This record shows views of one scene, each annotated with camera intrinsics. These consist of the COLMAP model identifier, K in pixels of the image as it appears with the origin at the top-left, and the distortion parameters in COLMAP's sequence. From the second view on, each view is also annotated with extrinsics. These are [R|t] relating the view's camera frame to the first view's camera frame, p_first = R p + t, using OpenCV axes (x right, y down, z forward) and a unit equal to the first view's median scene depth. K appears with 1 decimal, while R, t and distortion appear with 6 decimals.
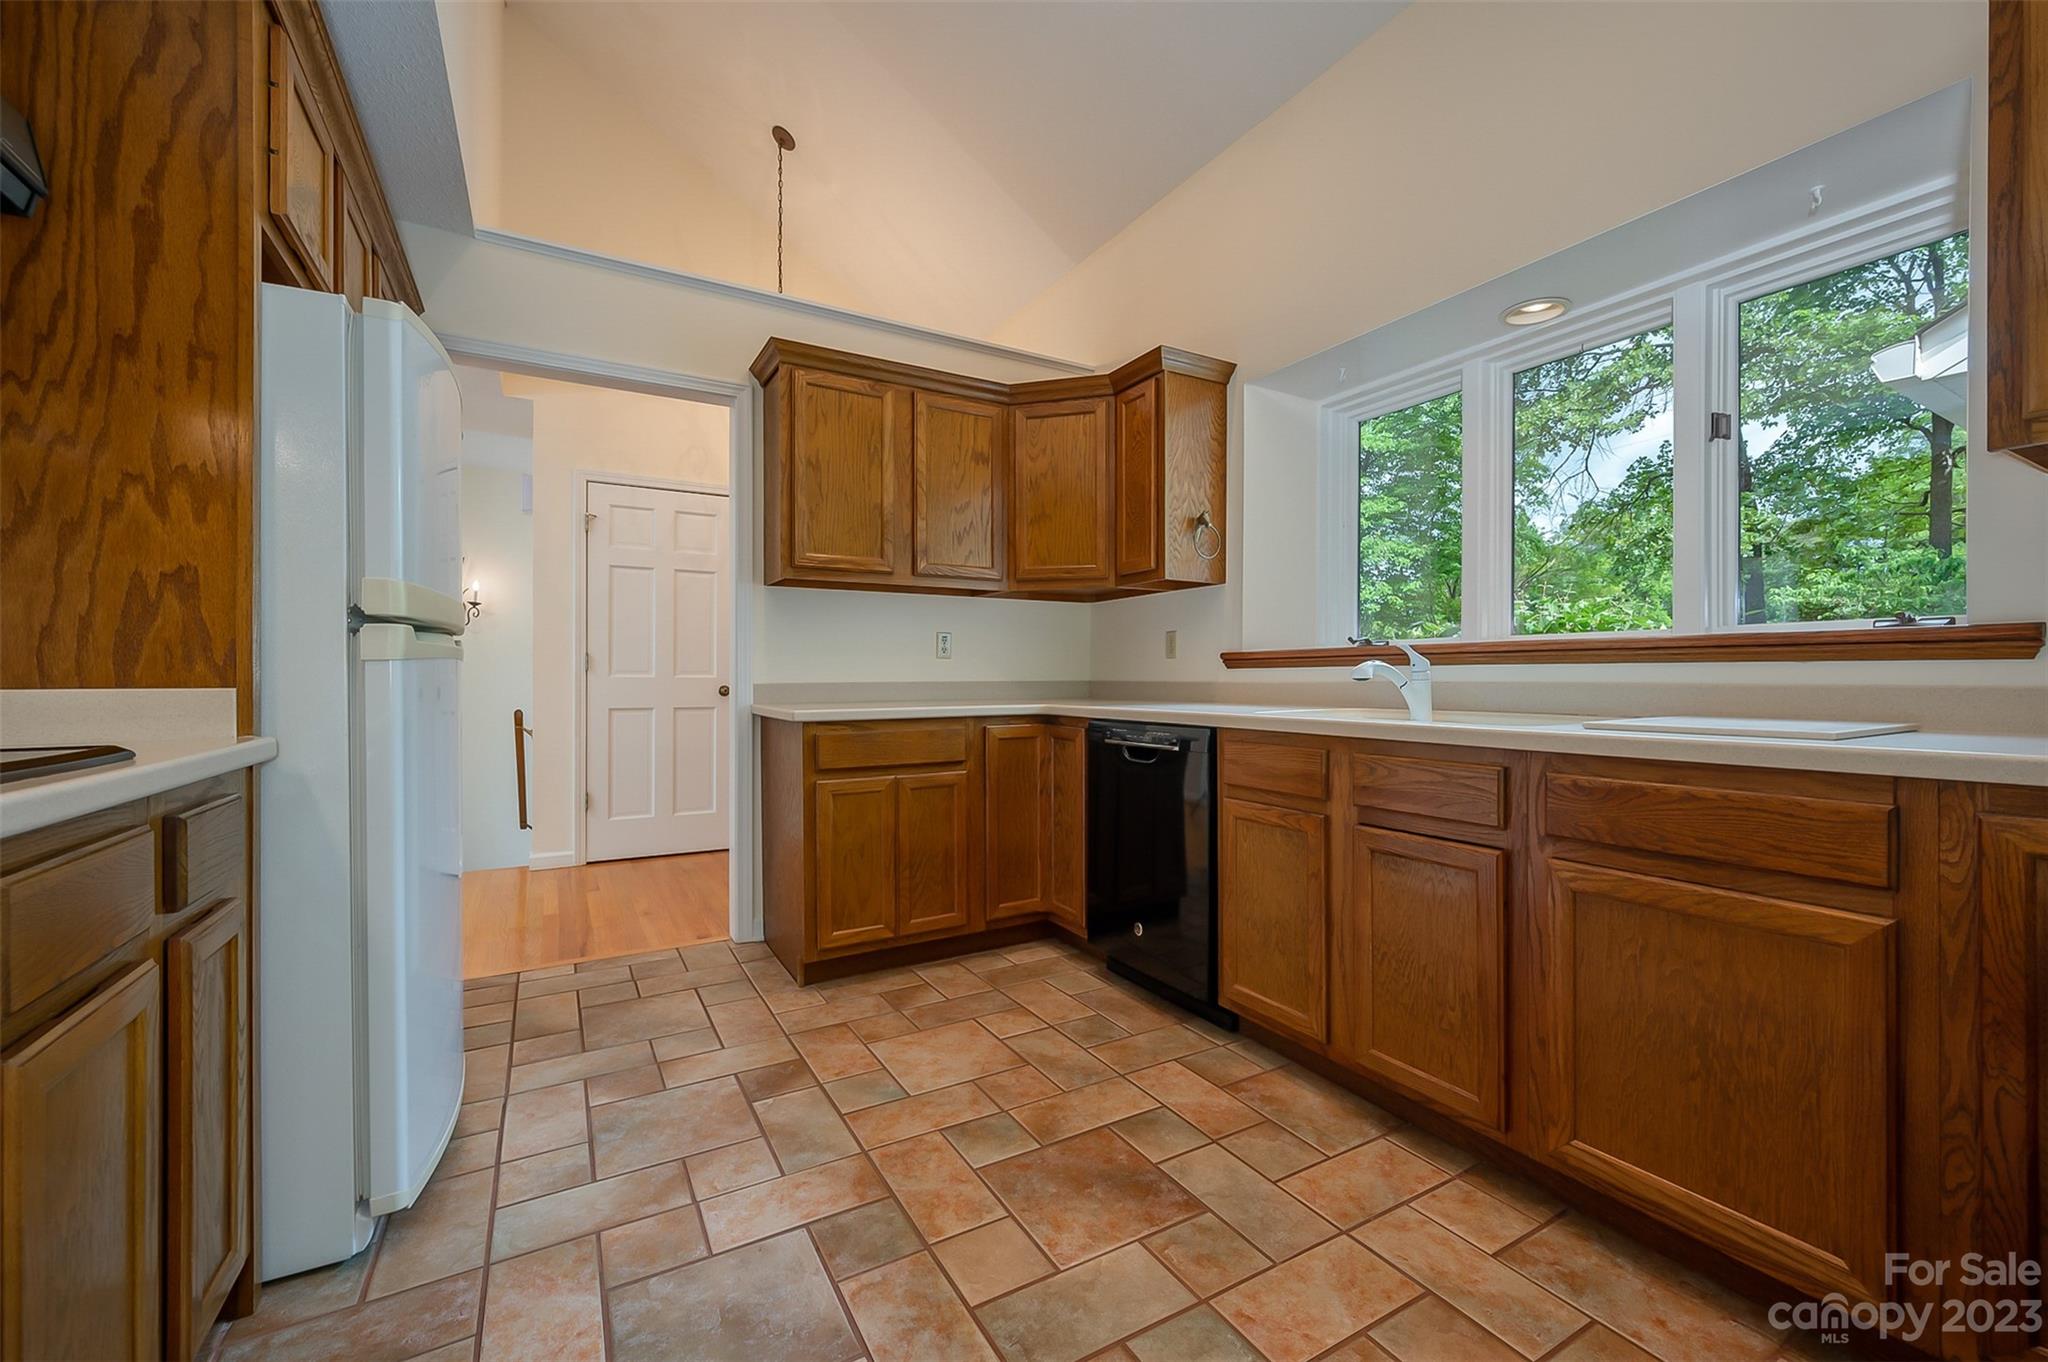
lens RADIAL K [[813.4, 0, 1017.1], [0, 813.4, 677.3], [0, 0, 1]] dist [-0.002436, -0.000098]
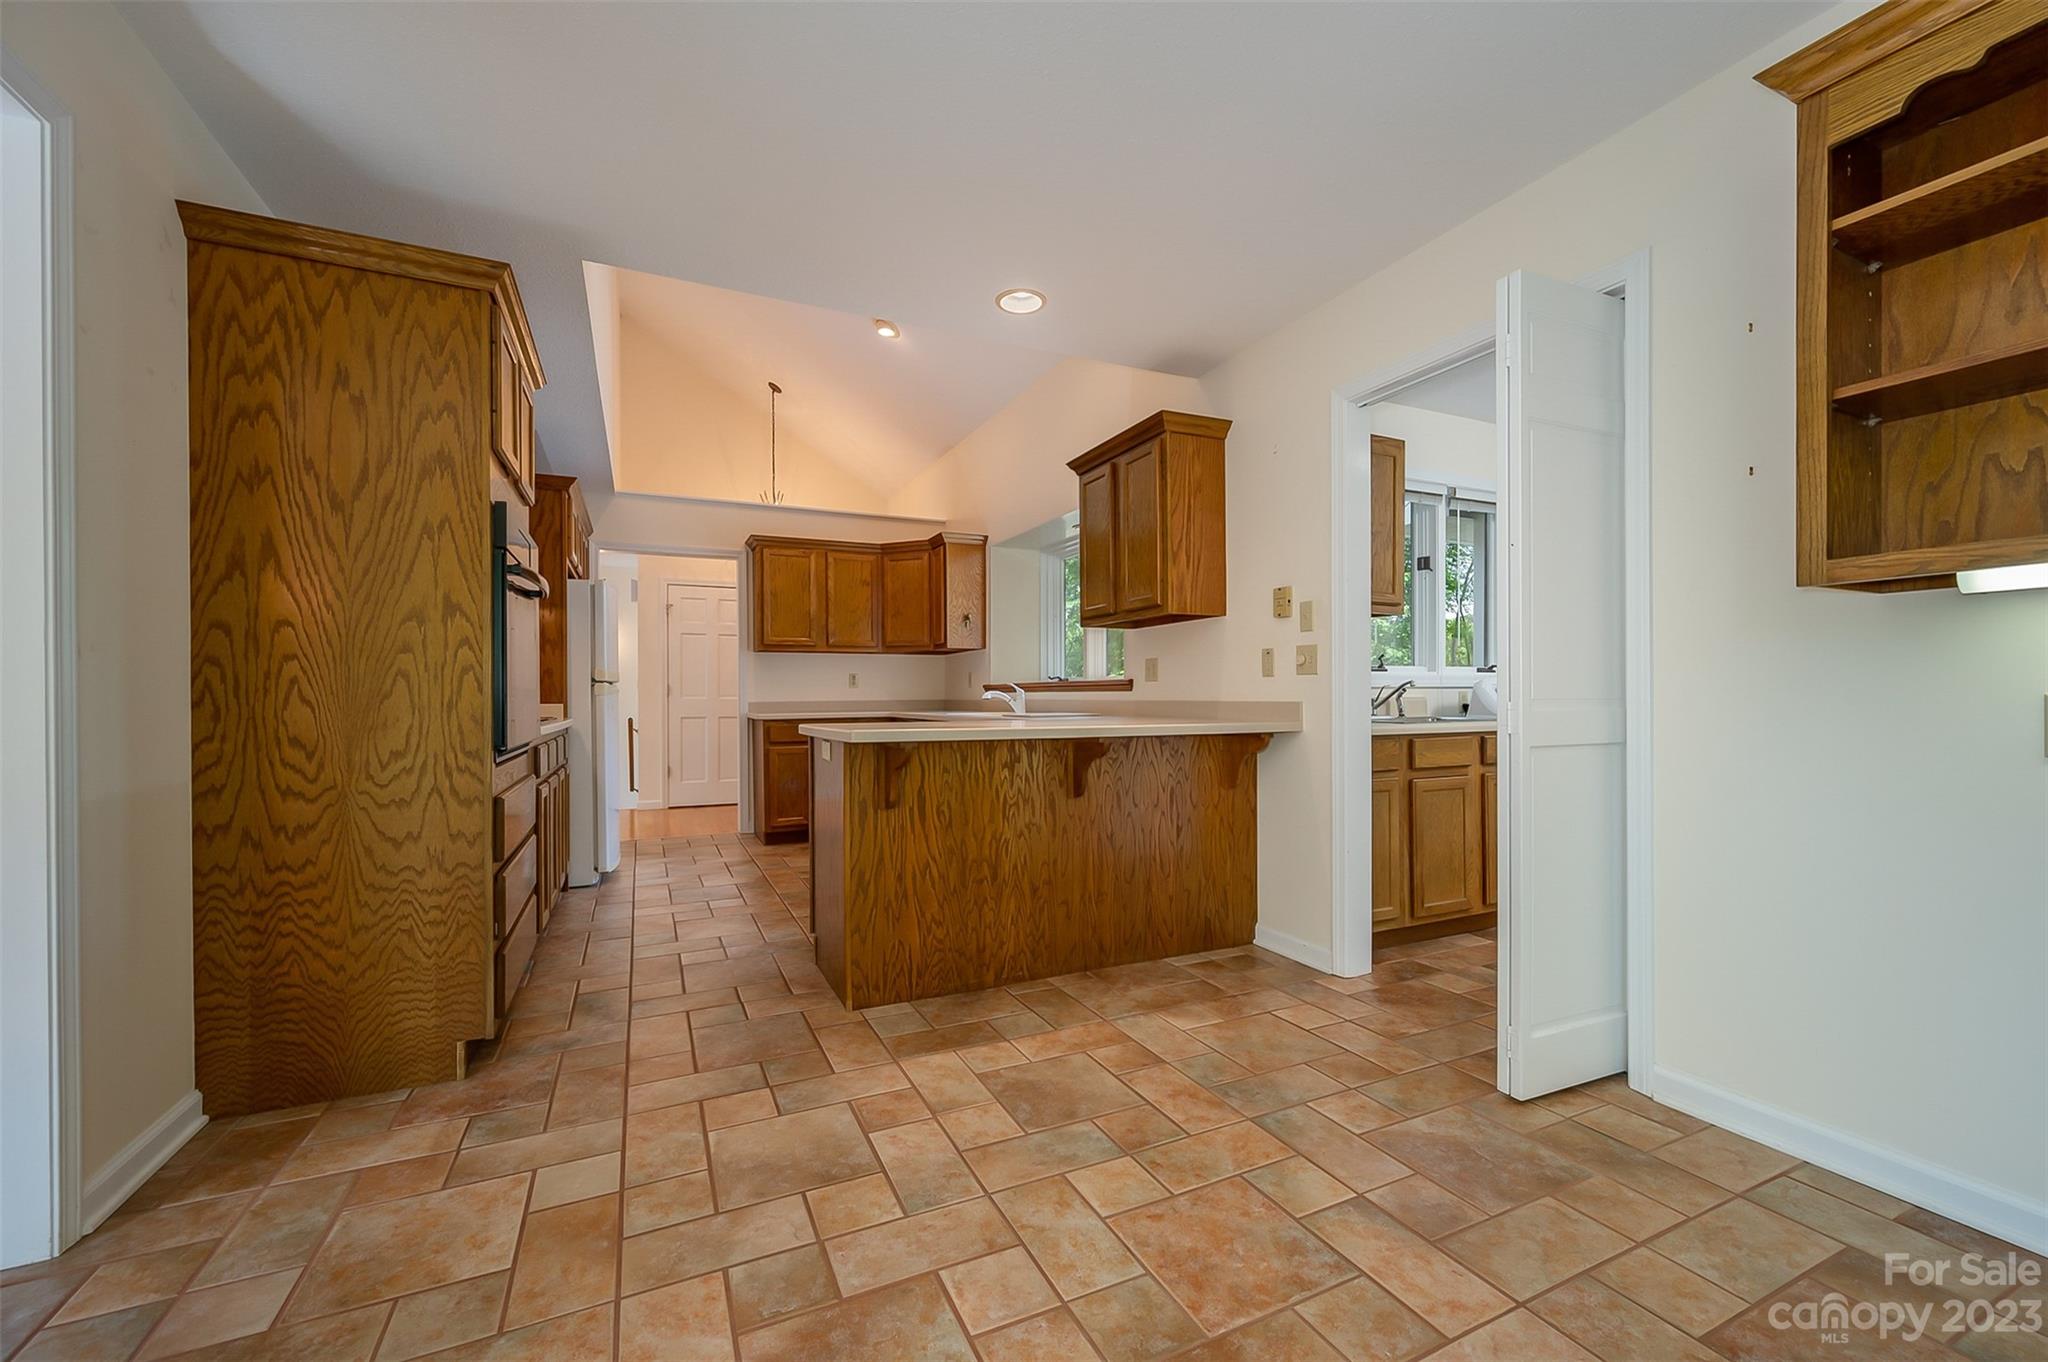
lens RADIAL K [[813.4, 0, 1027.9], [0, 813.4, 696.7], [0, 0, 1]] dist [-0.002436, -0.000098]
pose [[0.997151, -0.007461, -0.075063, 0.506925], [0.007513, 0.999972, 0.000410, -0.001268], [0.075058, -0.000972, 0.997179, -0.929031]]
